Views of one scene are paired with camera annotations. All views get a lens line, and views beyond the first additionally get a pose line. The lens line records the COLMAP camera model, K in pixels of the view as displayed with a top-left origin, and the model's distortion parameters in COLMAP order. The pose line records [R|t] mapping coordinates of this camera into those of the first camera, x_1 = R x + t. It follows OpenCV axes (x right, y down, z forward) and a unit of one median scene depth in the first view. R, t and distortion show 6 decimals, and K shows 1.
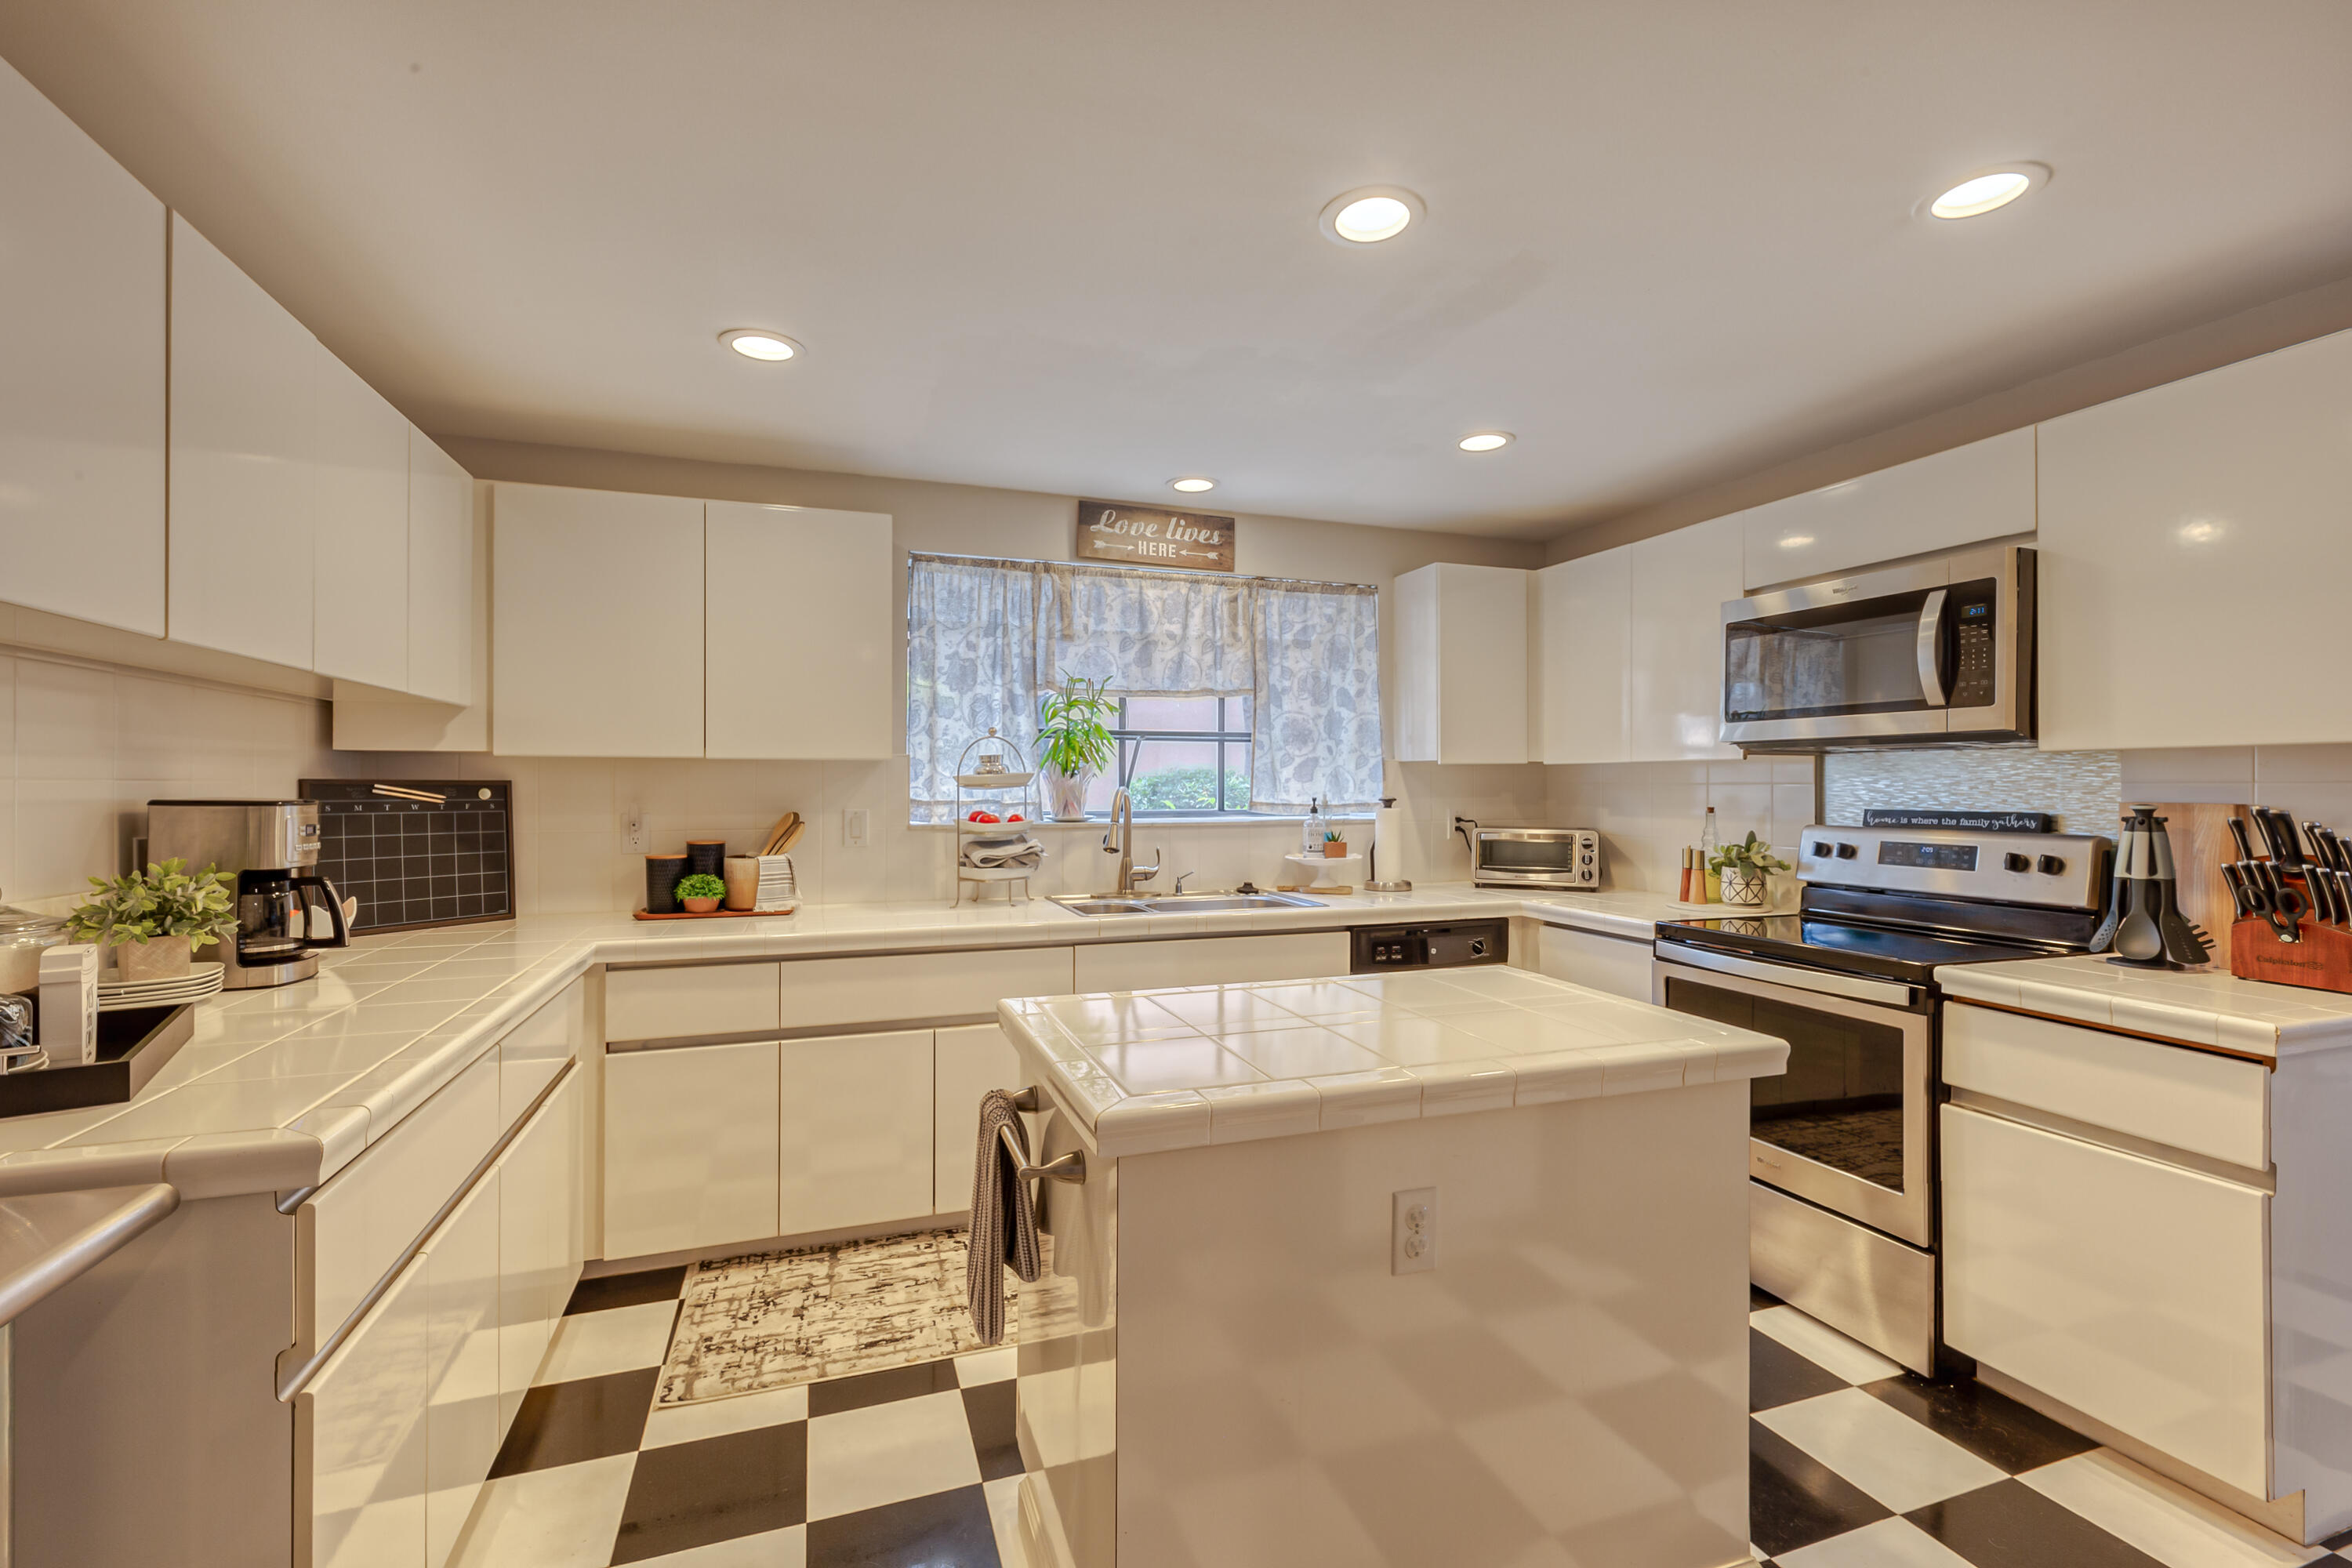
lens RADIAL K [[1015.9, 0, 1174.3], [0, 1015.9, 780.4], [0, 0, 1]] dist [0.001940, 0.000817]
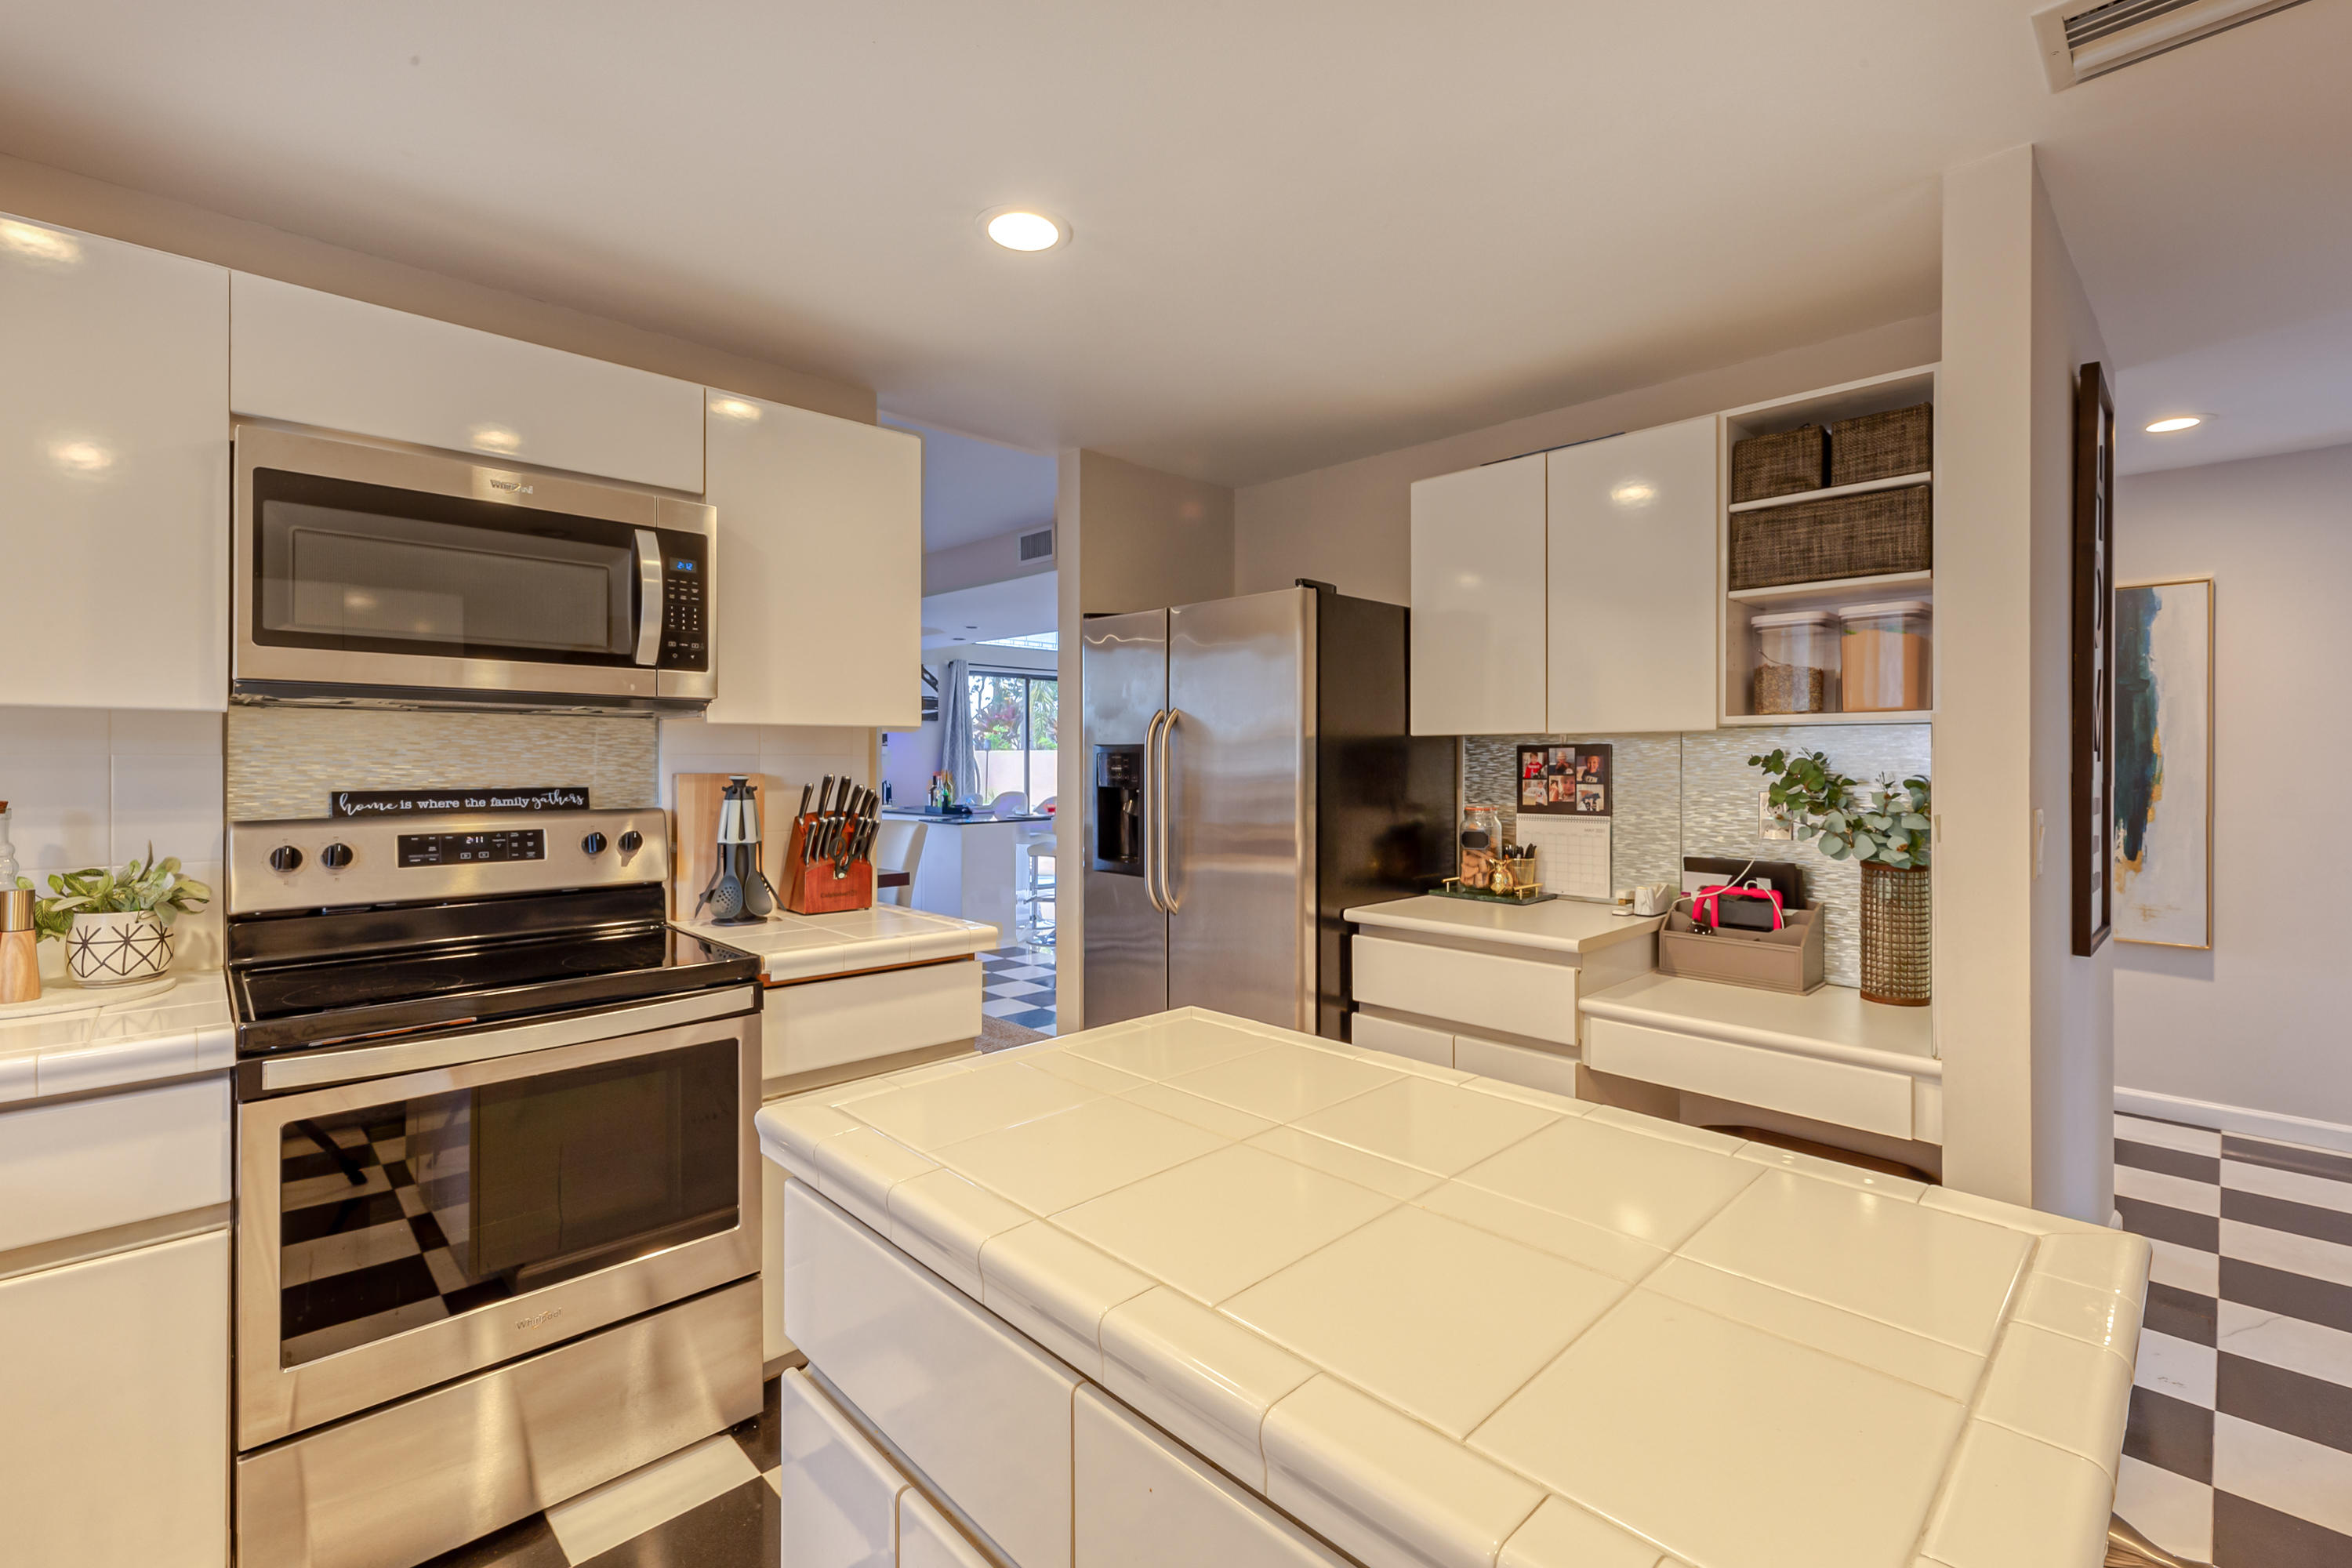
lens RADIAL K [[1015.9, 0, 1151.8], [0, 1015.9, 761.8], [0, 0, 1]] dist [0.001940, 0.000817]
pose [[-0.398594, -0.004408, 0.917117, -0.142074], [-0.005486, 0.999982, 0.002422, 0.002799], [-0.917111, -0.004066, -0.398611, 0.661599]]
